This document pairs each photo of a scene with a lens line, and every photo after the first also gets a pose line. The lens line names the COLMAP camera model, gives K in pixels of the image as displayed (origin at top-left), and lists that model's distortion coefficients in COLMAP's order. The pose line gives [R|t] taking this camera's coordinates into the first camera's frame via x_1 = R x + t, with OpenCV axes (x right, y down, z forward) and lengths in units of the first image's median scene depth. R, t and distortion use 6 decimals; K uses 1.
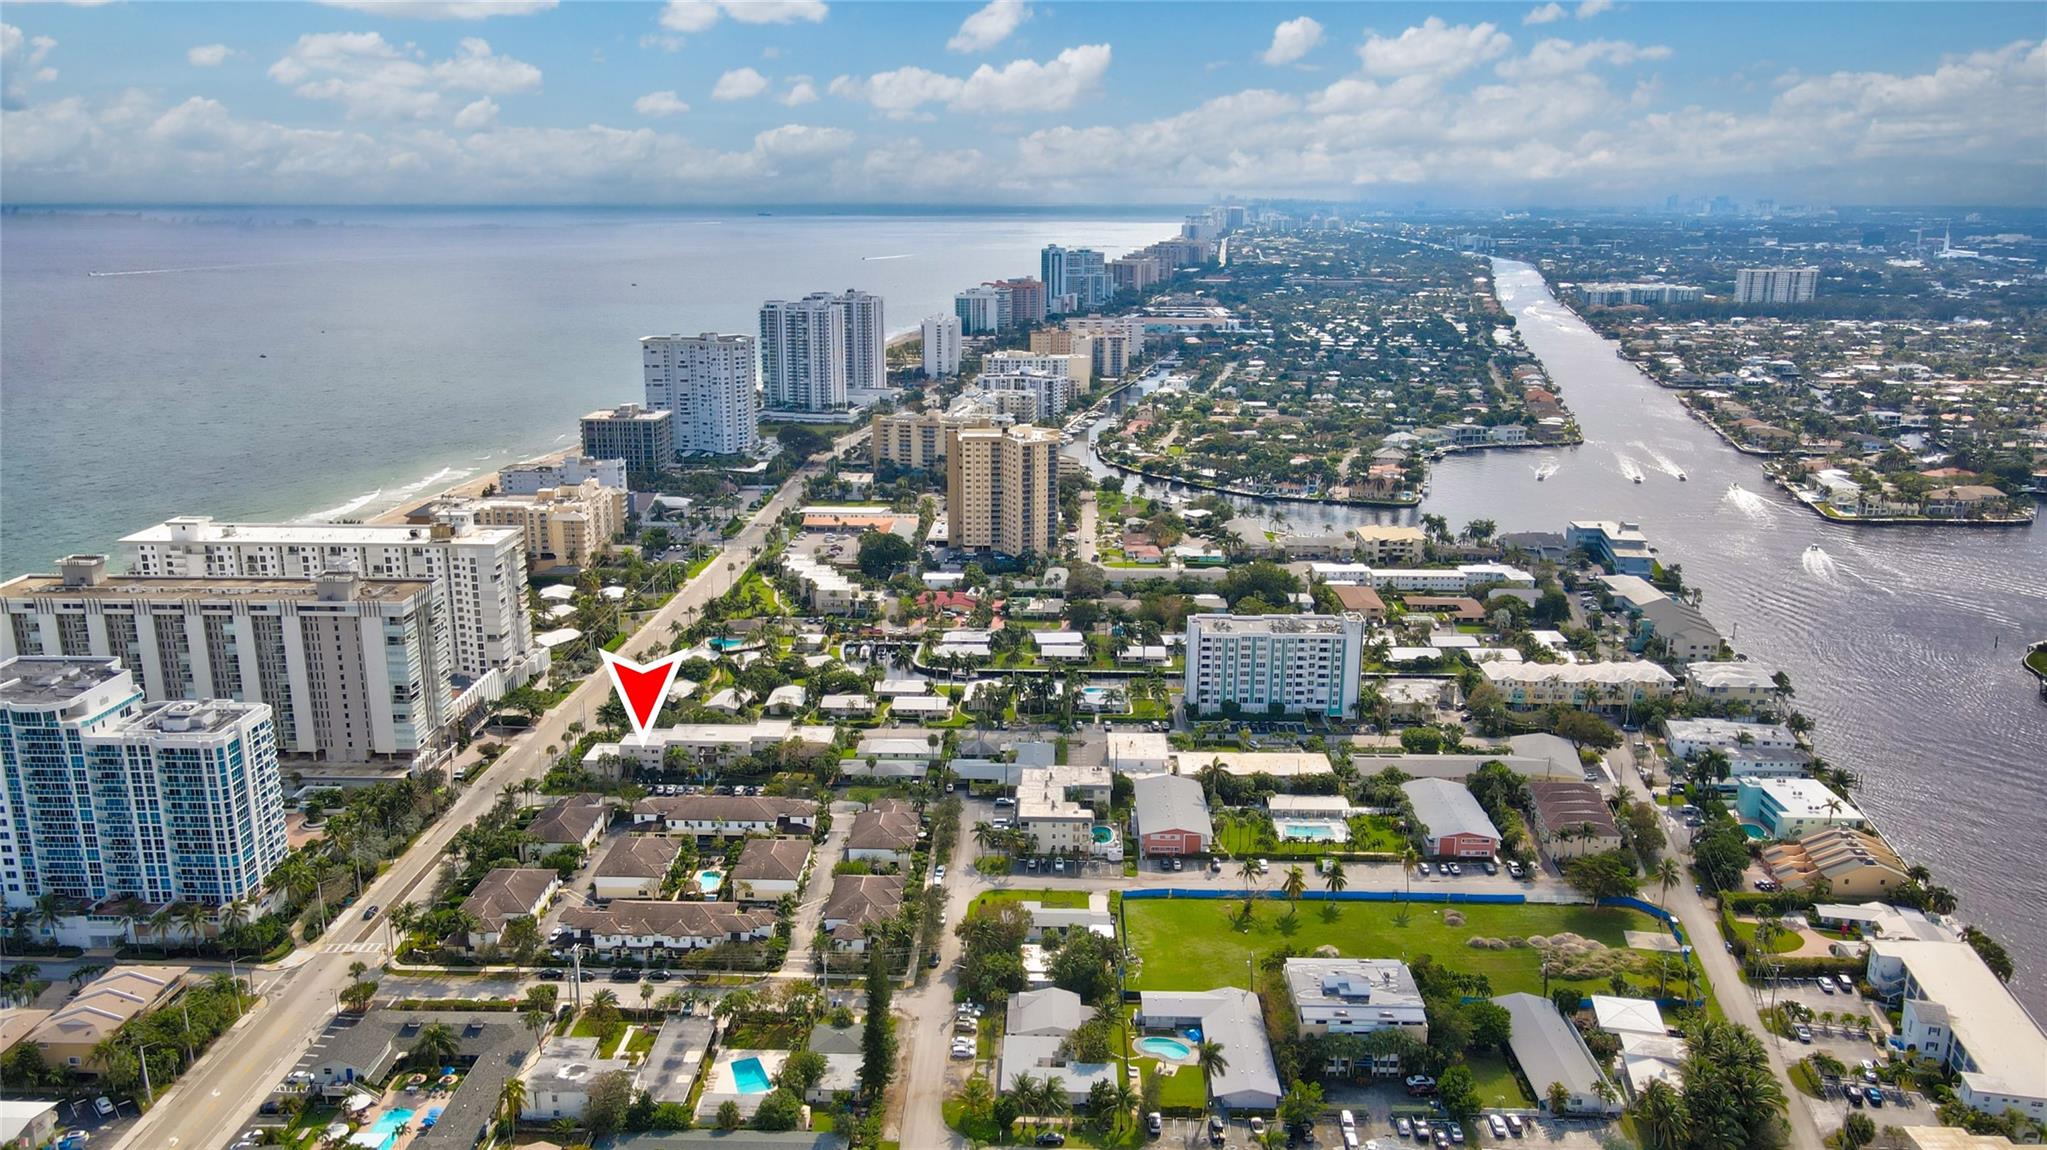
lens RADIAL K [[1583.8, 0, 1078.9], [0, 1583.8, 585.4], [0, 0, 1]] dist [-0.008646, 0.034723]
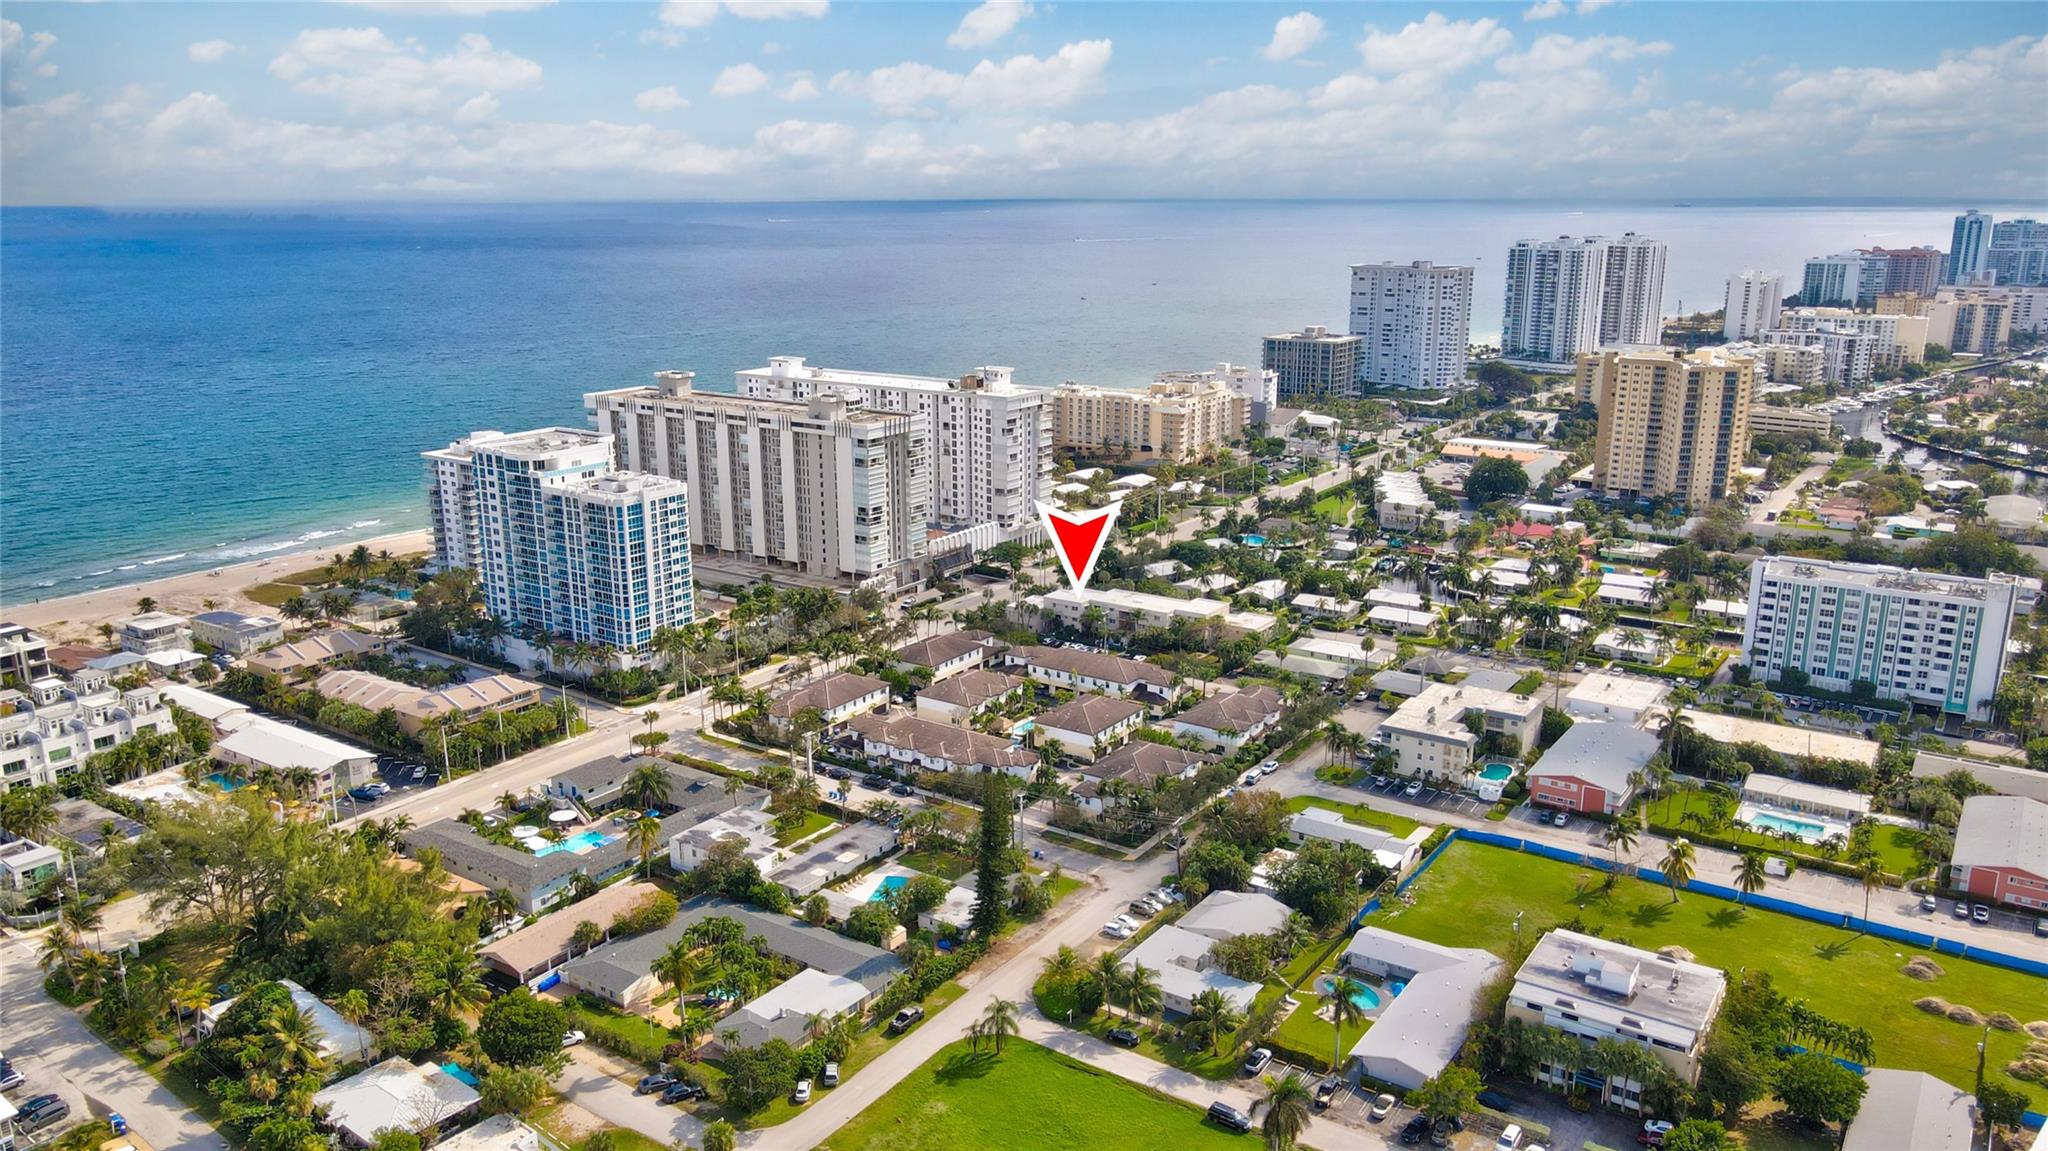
lens RADIAL K [[1584.6, 0, 1004.9], [0, 1584.6, 613.3], [0, 0, 1]] dist [-0.008646, 0.034723]
pose [[0.823707, 0.137452, -0.550104, 0.227660], [-0.130439, 0.990088, 0.052074, 0.065231], [0.551809, 0.028861, 0.833471, 0.184984]]
